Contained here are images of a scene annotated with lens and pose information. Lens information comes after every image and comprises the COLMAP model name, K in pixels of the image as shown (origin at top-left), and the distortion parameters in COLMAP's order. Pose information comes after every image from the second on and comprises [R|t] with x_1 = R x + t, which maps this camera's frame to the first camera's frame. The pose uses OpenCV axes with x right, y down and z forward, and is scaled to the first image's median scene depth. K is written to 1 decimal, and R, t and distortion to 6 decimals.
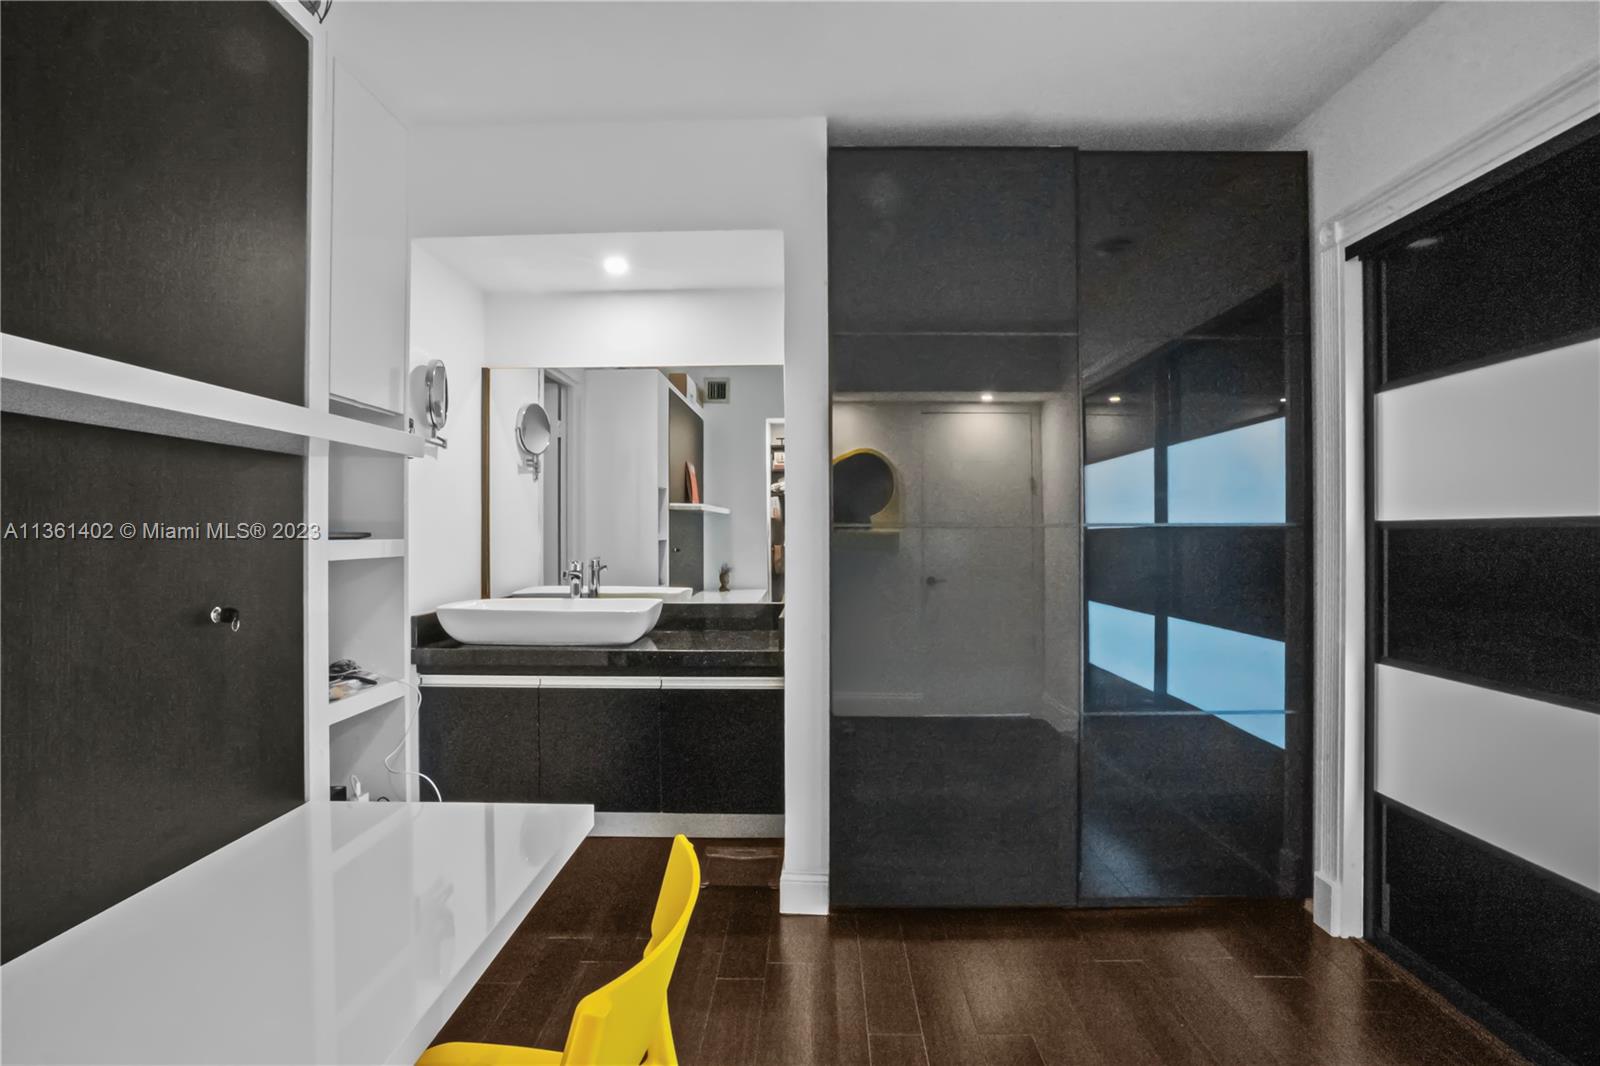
lens RADIAL K [[776.6, 0, 780.8], [0, 776.6, 532.0], [0, 0, 1]] dist [-0.058029, 0.018576]
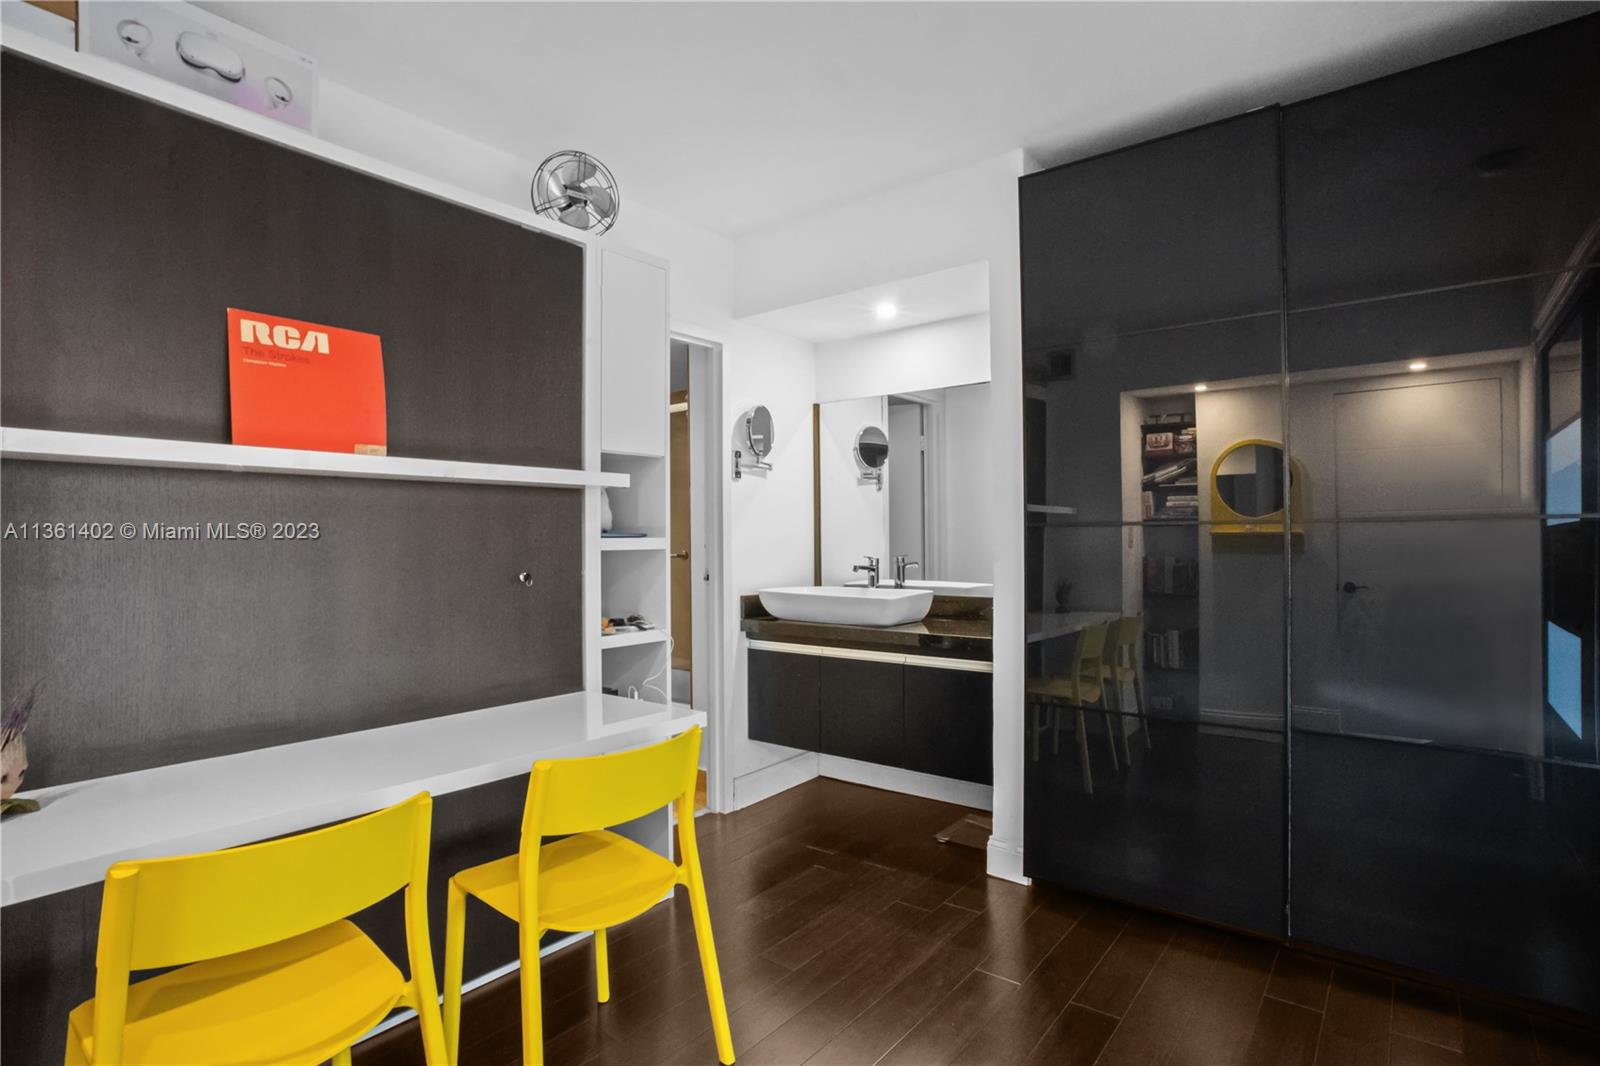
lens RADIAL K [[787.8, 0, 792.3], [0, 787.8, 535.0], [0, 0, 1]] dist [-0.058863, 0.000793]
pose [[0.802696, -0.005631, -0.596361, 0.416062], [0.004958, 0.999984, -0.002768, 0.006265], [0.596367, -0.000735, 0.802711, -0.068941]]
